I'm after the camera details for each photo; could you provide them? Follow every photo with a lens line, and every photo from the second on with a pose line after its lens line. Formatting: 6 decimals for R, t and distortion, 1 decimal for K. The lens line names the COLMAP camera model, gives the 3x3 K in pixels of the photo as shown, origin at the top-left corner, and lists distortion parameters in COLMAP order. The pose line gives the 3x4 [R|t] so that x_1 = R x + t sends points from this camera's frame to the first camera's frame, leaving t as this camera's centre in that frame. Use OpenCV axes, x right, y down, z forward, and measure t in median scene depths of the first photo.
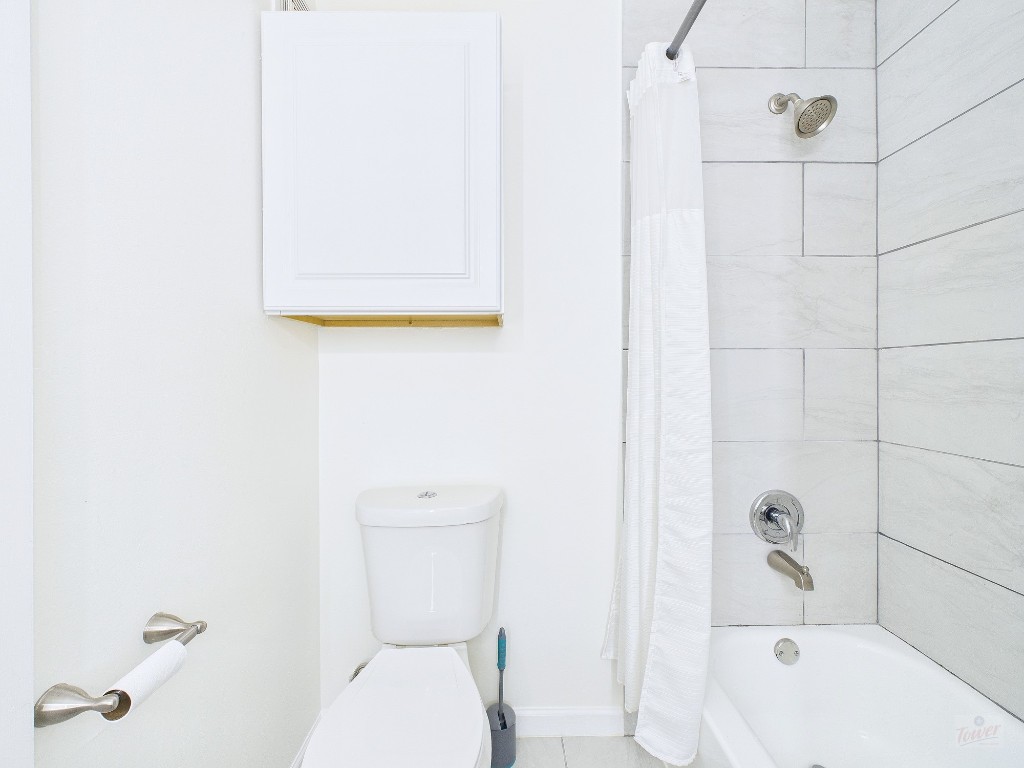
lens RADIAL K [[411.4, 0, 513.4], [0, 411.4, 375.3], [0, 0, 1]] dist [0.002975, 0.000021]
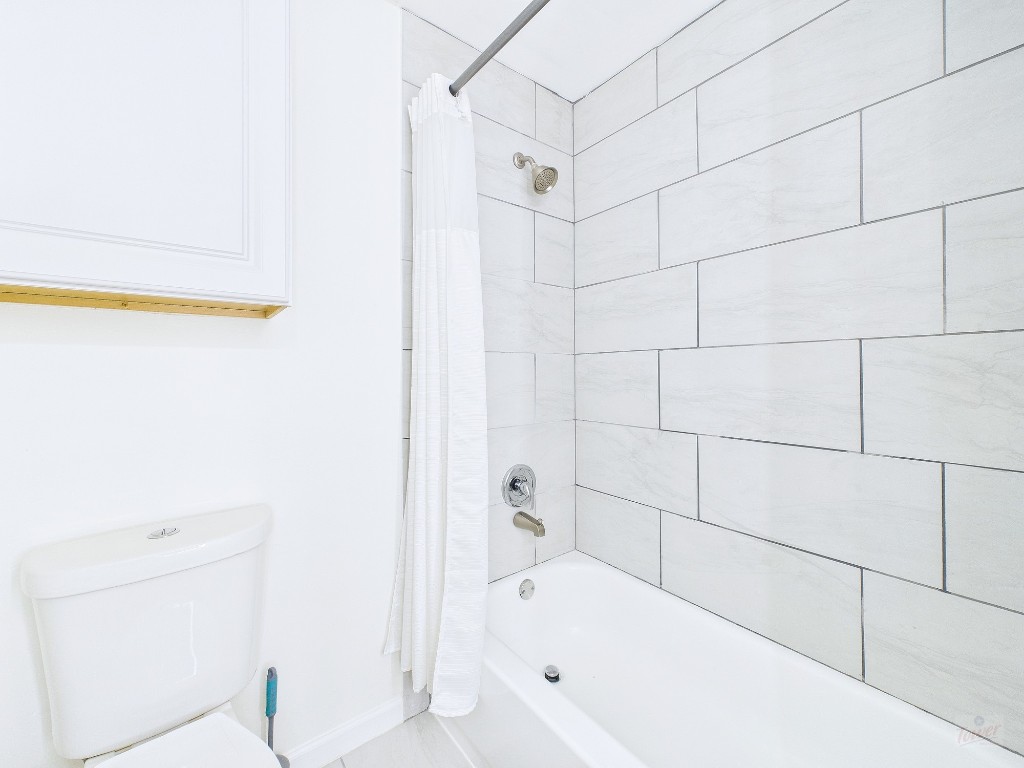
lens RADIAL K [[411.4, 0, 511.6], [0, 411.4, 371.9], [0, 0, 1]] dist [0.002975, 0.000021]
pose [[0.799940, -0.002530, 0.600074, -0.147477], [0.006107, 0.999974, -0.003926, -0.000152], [-0.600049, 0.006805, 0.799935, 0.001185]]
